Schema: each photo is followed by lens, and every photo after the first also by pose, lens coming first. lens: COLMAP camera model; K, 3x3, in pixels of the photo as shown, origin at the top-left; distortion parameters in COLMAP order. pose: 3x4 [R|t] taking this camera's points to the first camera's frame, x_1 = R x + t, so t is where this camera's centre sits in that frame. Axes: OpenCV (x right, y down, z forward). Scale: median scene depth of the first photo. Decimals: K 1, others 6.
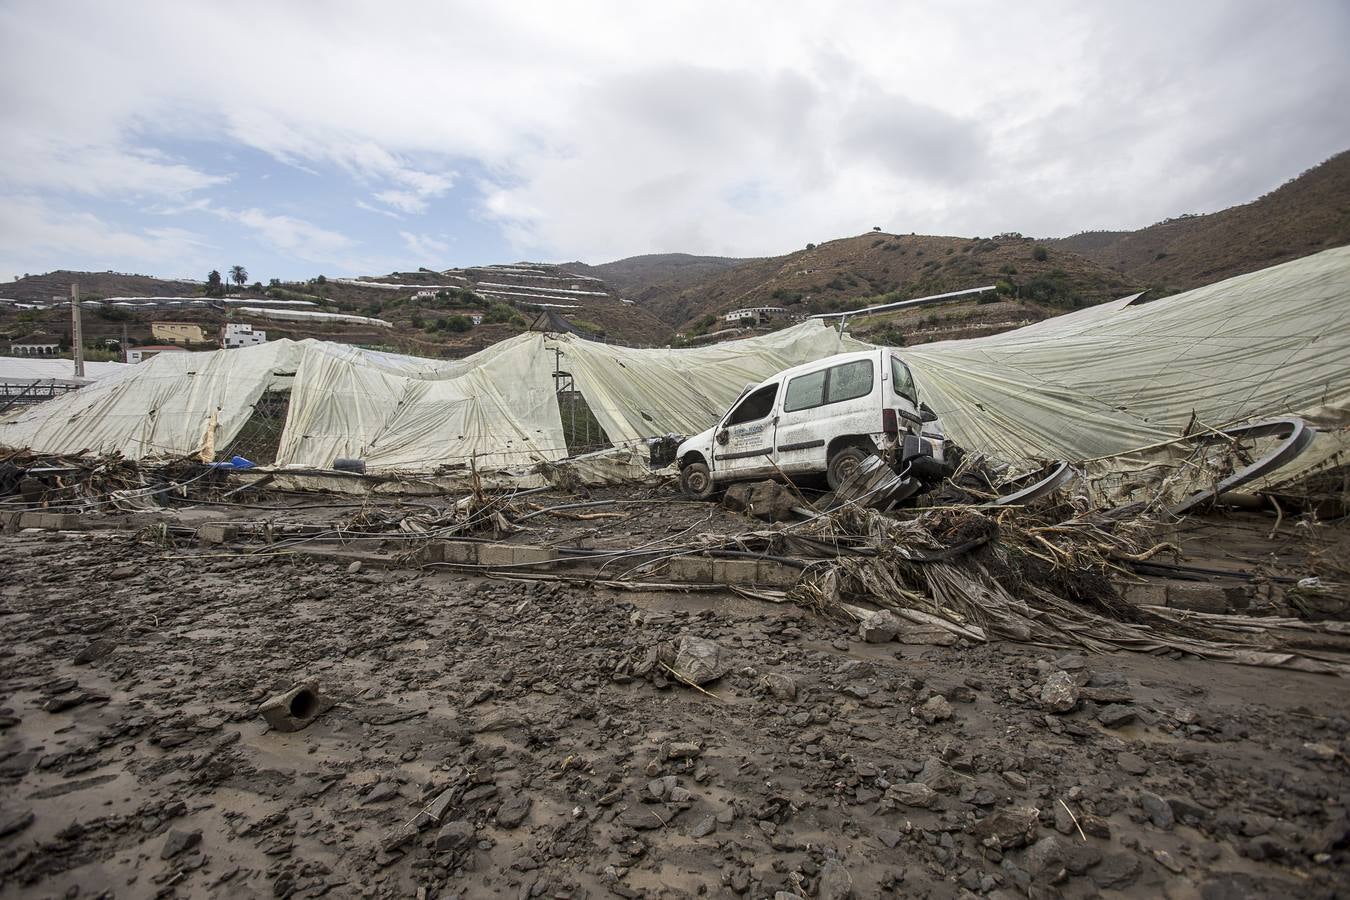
lens RADIAL K [[628.1, 0, 671.9], [0, 628.1, 448.2], [0, 0, 1]] dist [-0.074285, 0.032030]
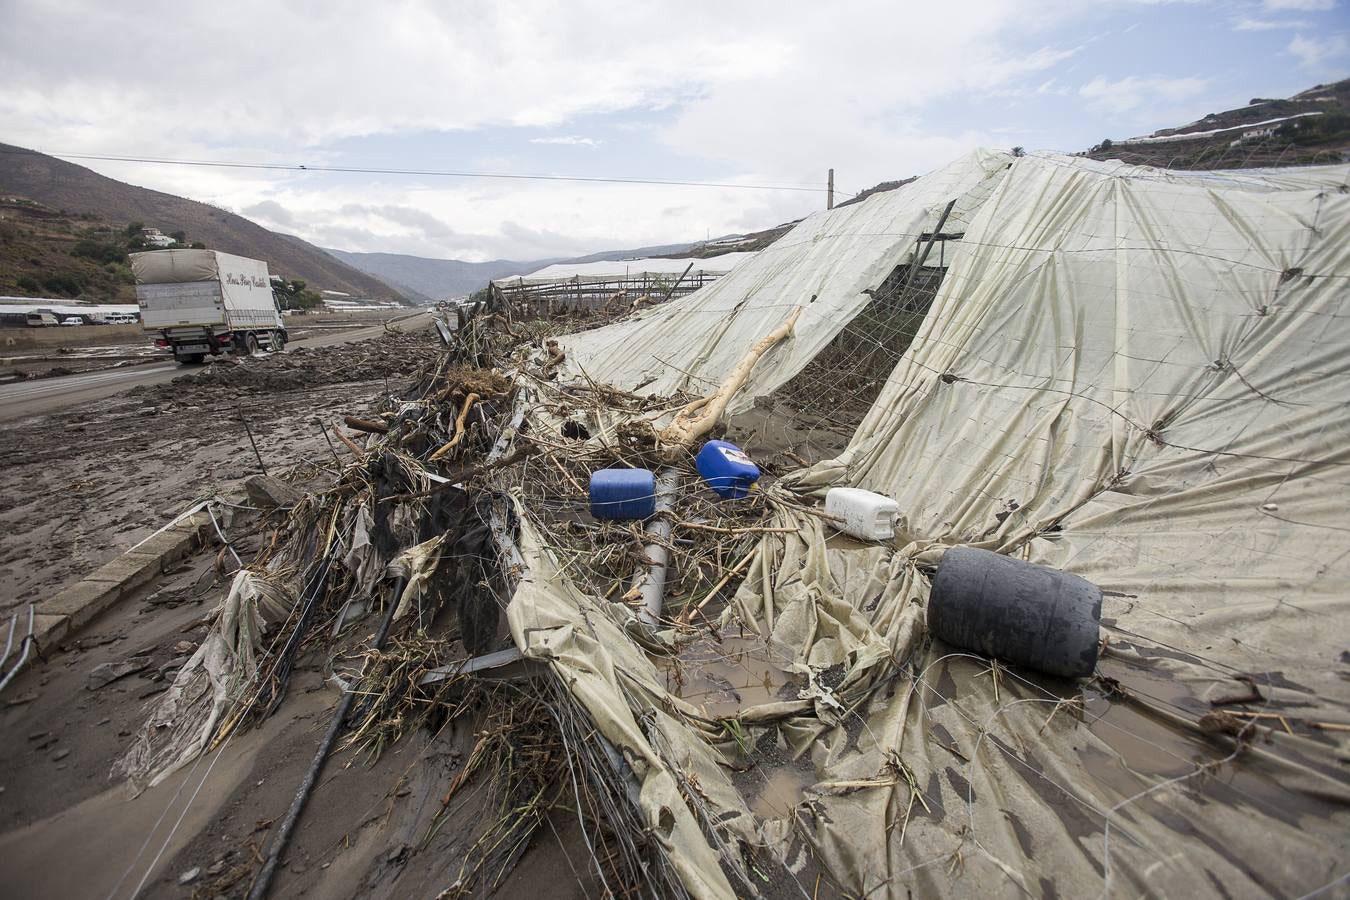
lens RADIAL K [[628.1, 0, 671.9], [0, 628.1, 448.2], [0, 0, 1]] dist [-0.074285, 0.032030]
pose [[0.450130, 0.186689, -0.873230, -0.308483], [-0.025747, 0.980208, 0.196289, -0.040522], [0.892592, -0.065873, 0.446027, 0.616661]]
